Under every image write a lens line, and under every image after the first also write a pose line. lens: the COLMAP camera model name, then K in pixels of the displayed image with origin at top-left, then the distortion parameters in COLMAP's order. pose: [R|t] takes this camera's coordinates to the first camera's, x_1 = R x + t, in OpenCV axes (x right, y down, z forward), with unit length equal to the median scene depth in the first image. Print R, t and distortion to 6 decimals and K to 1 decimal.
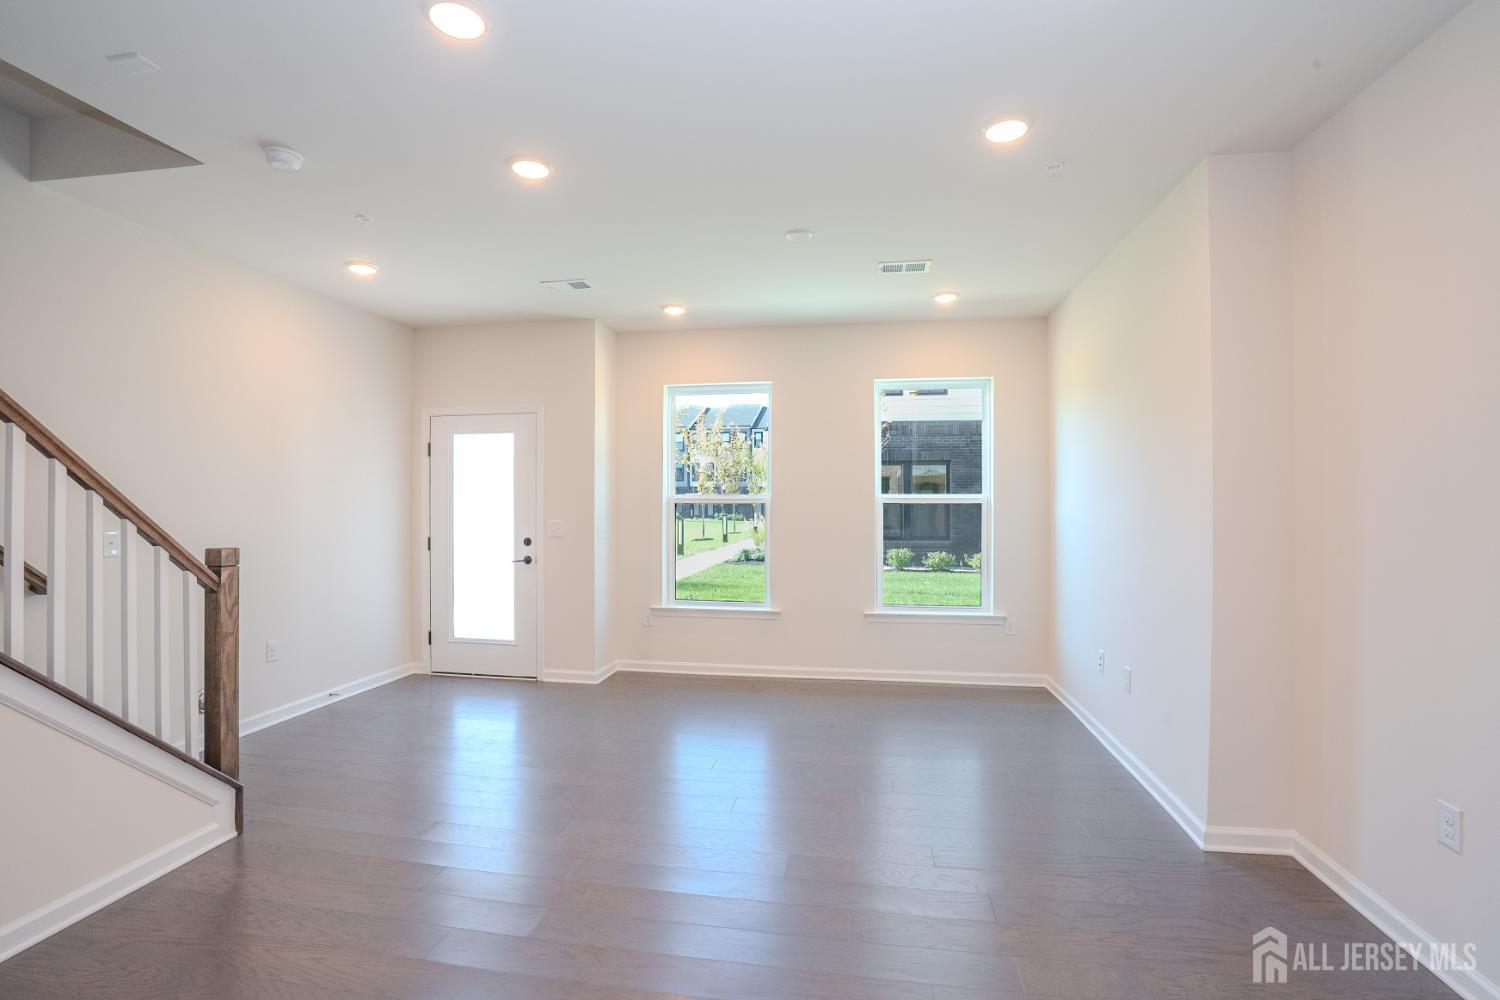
lens RADIAL K [[693.4, 0, 744.4], [0, 693.4, 496.8], [0, 0, 1]] dist [-0.046625, 0.014861]
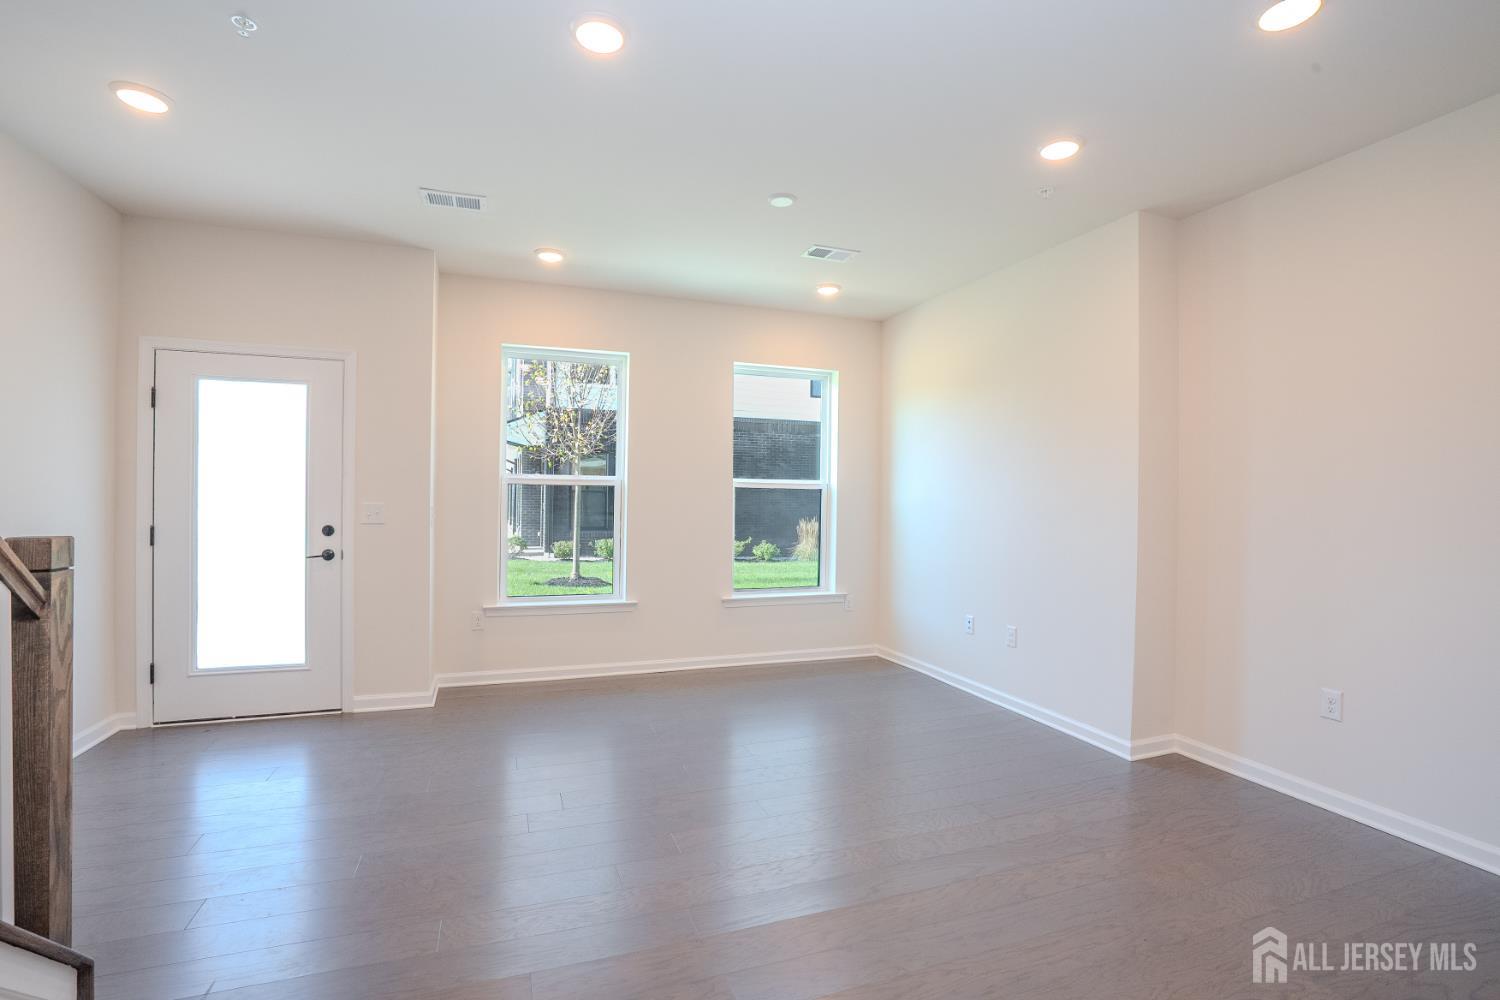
lens RADIAL K [[693.4, 0, 729.0], [0, 693.4, 497.7], [0, 0, 1]] dist [-0.046625, 0.014861]
pose [[0.867948, 0.010637, 0.496540, -0.309241], [-0.016627, 0.999833, 0.007645, 0.016945], [-0.496376, -0.014891, 0.867980, 0.142800]]
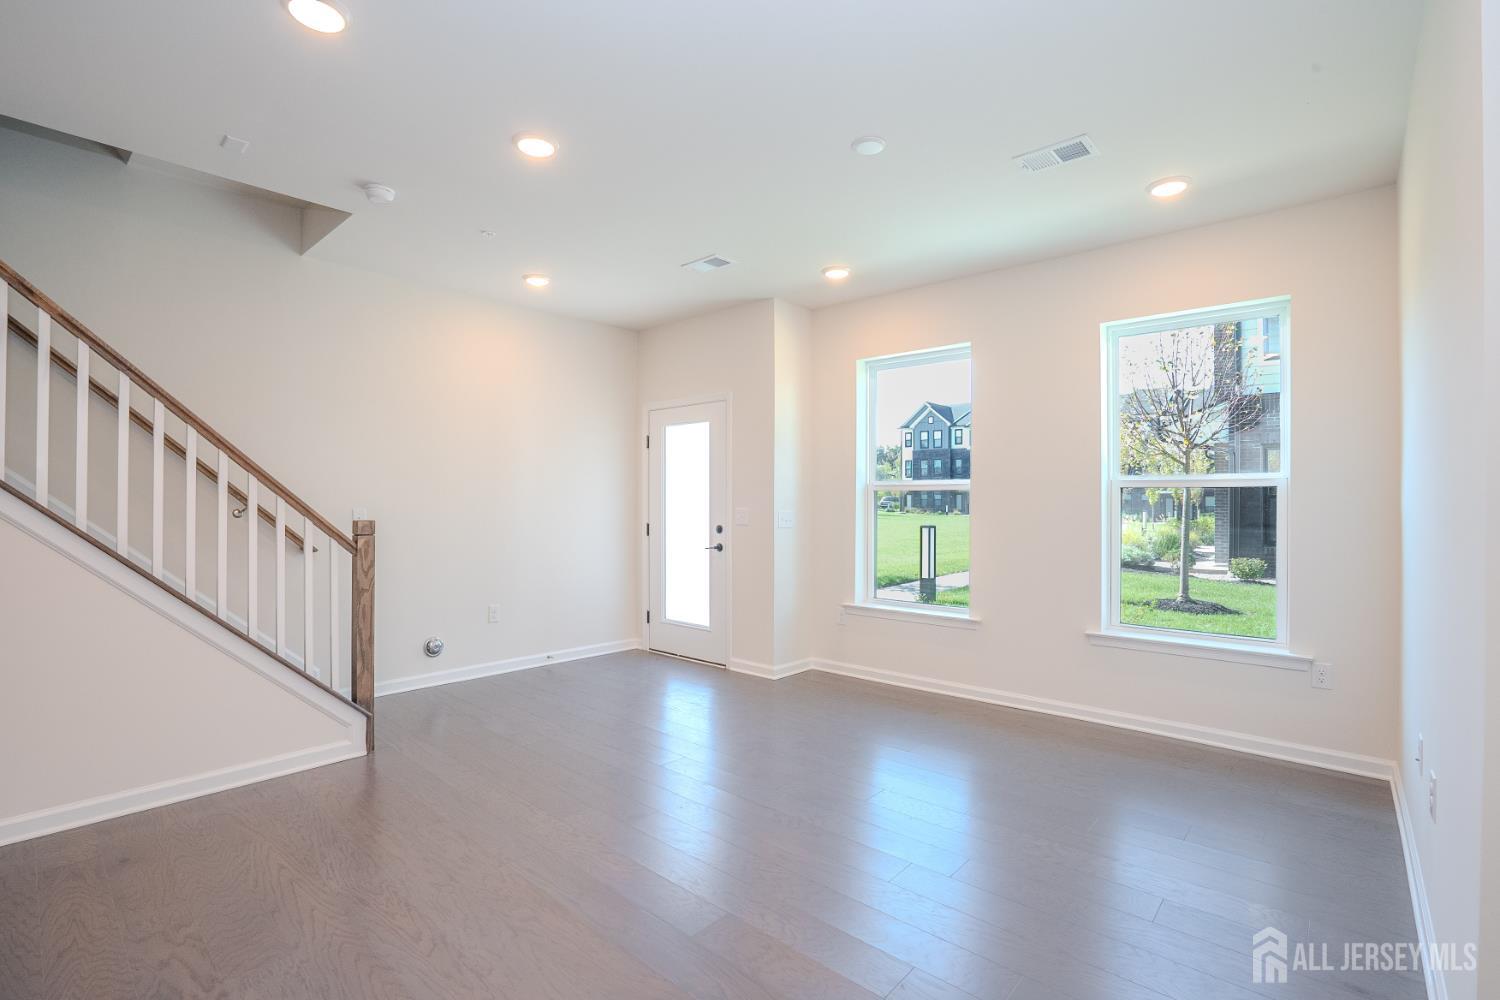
lens RADIAL K [[693.4, 0, 741.2], [0, 693.4, 491.9], [0, 0, 1]] dist [-0.046625, 0.014861]
pose [[0.847304, -0.005853, -0.531076, 0.252006], [0.003241, 0.999978, -0.005849, 0.017513], [0.531098, 0.003235, 0.847304, 0.165335]]
